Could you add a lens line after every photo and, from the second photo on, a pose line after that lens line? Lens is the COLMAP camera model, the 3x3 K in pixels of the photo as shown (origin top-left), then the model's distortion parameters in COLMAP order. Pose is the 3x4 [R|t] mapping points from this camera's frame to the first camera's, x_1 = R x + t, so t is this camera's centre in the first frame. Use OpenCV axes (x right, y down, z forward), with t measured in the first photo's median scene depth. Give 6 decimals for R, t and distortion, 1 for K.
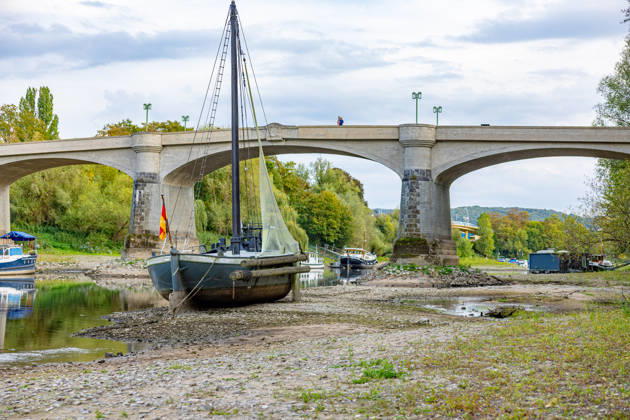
lens RADIAL K [[943.4, 0, 315.0], [0, 943.4, 210.0], [0, 0, 1]] dist [0.019254, 0.036286]
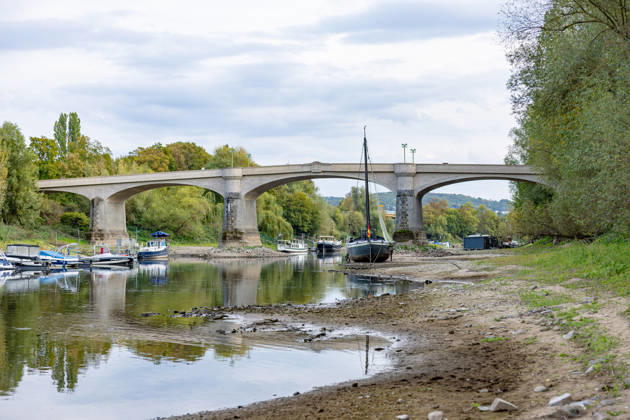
lens RADIAL K [[943.4, 0, 315.0], [0, 943.4, 210.0], [0, 0, 1]] dist [0.019254, 0.036286]
pose [[0.995353, -0.019844, 0.094228, -0.187429], [0.018466, 0.999710, 0.015473, -0.031504], [-0.094508, -0.013661, 0.995430, -0.586092]]
